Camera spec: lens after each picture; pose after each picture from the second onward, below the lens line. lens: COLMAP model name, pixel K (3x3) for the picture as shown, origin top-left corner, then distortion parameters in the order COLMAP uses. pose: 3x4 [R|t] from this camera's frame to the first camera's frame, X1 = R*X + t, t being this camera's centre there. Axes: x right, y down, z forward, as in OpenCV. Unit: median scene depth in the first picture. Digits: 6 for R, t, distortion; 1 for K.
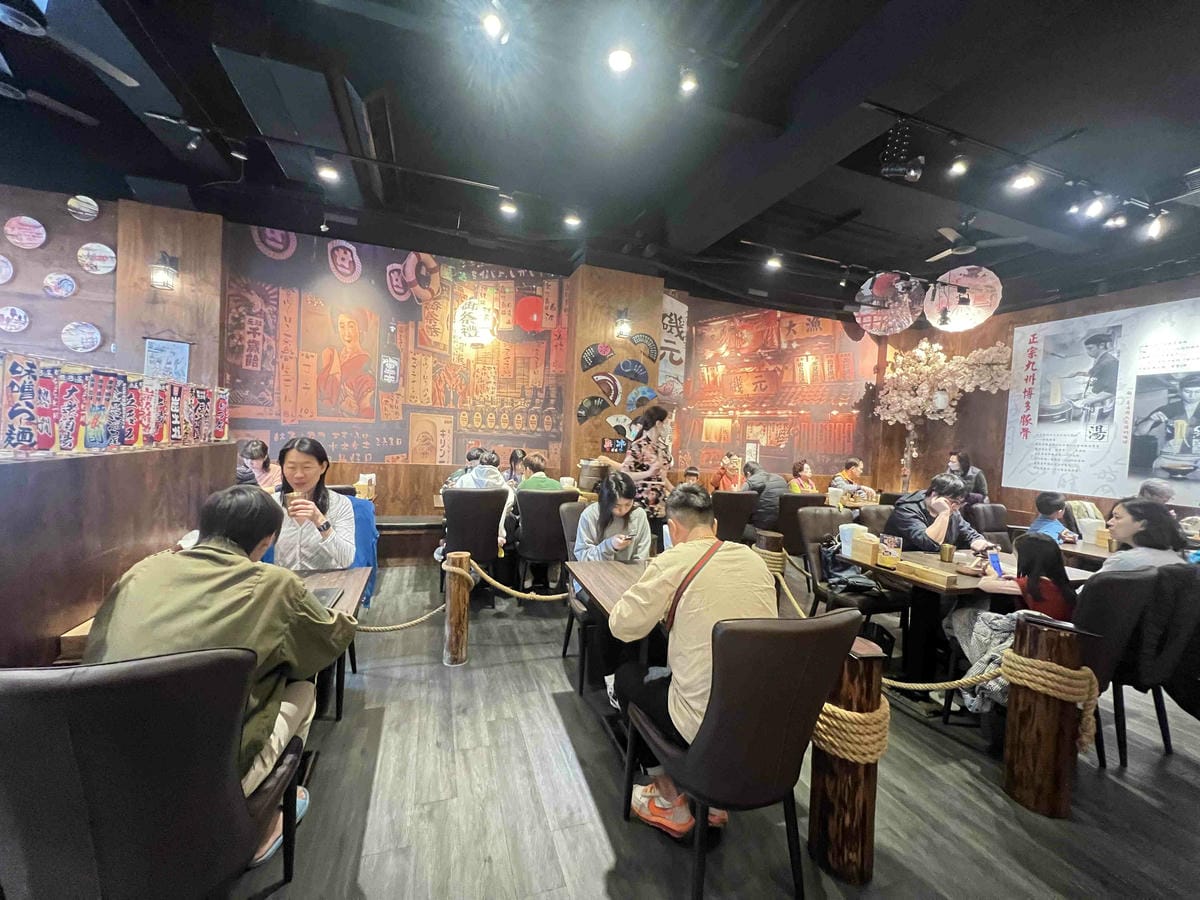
lens RADIAL K [[480.4, 0, 600.0], [0, 480.4, 450.0], [0, 0, 1]] dist [-0.001466, -0.000154]
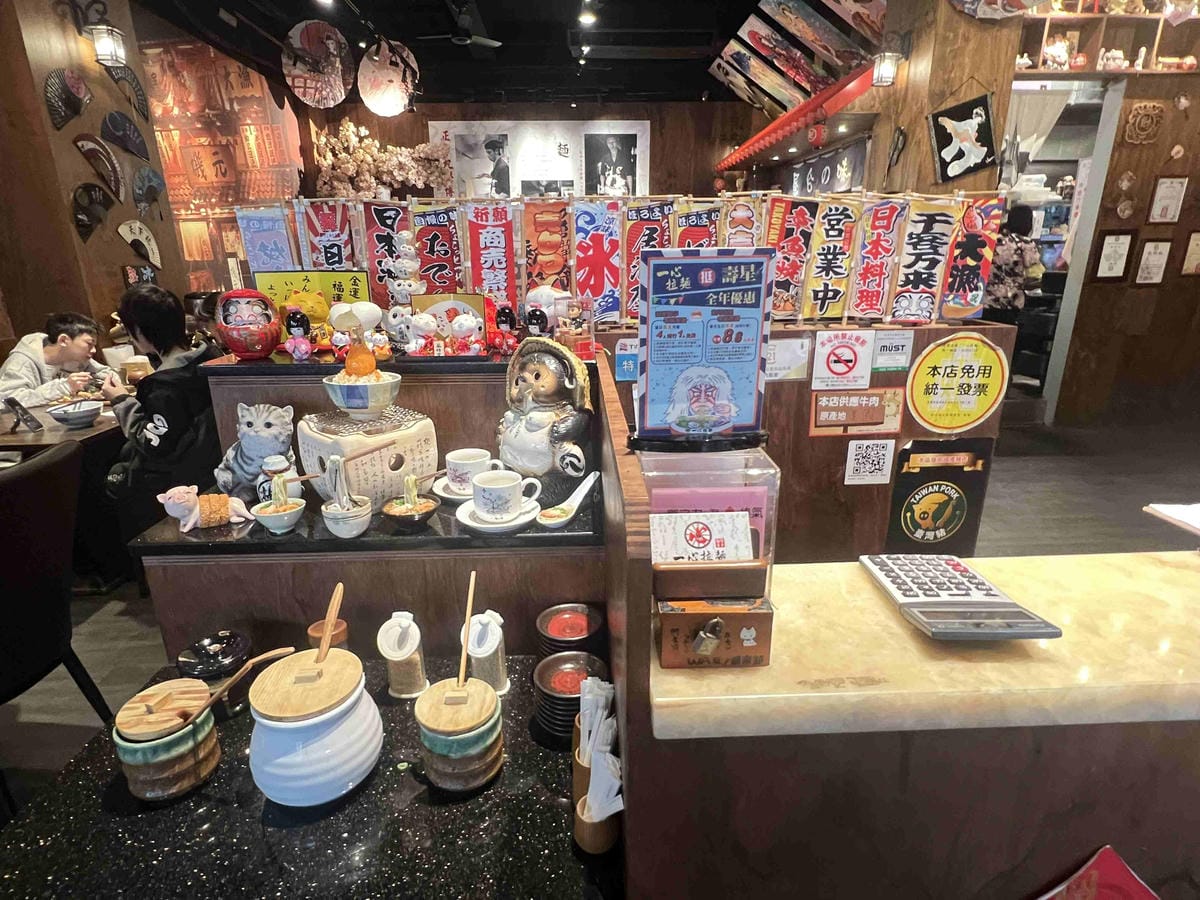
lens RADIAL K [[641.1, 0, 595.6], [0, 641.1, 463.6], [0, 0, 1]] dist [-0.003140, 0.000390]
pose [[0.286166, -0.357048, 0.889172, -0.581610], [0.058714, 0.932770, 0.355658, -0.043479], [-0.956379, -0.049570, 0.287891, 0.260579]]
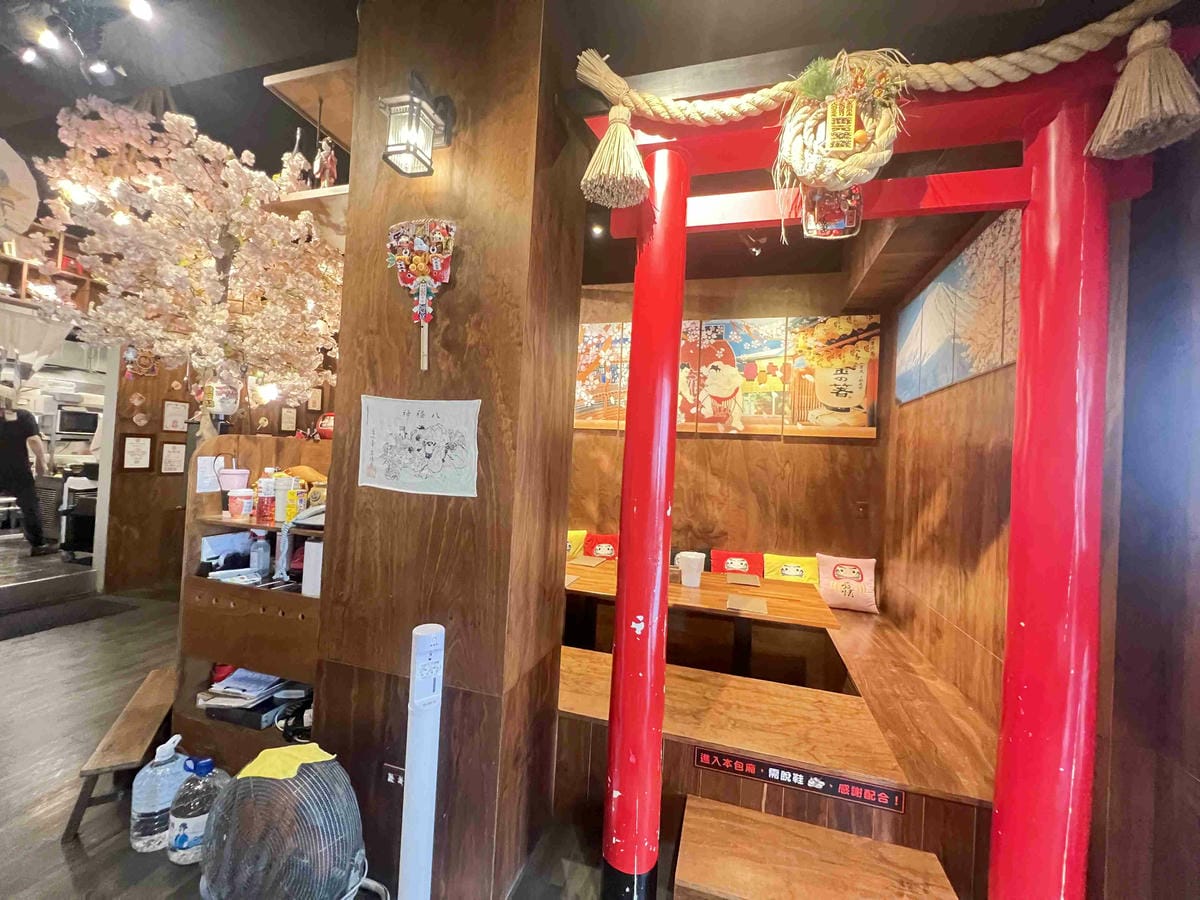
lens RADIAL K [[480.4, 0, 600.0], [0, 480.4, 450.0], [0, 0, 1]] dist [-0.001466, -0.000154]
pose [[-0.814884, -0.088548, 0.572820, -0.665045], [-0.077690, 0.996030, 0.043449, -0.062811], [-0.574393, -0.009097, -0.818529, 0.059544]]
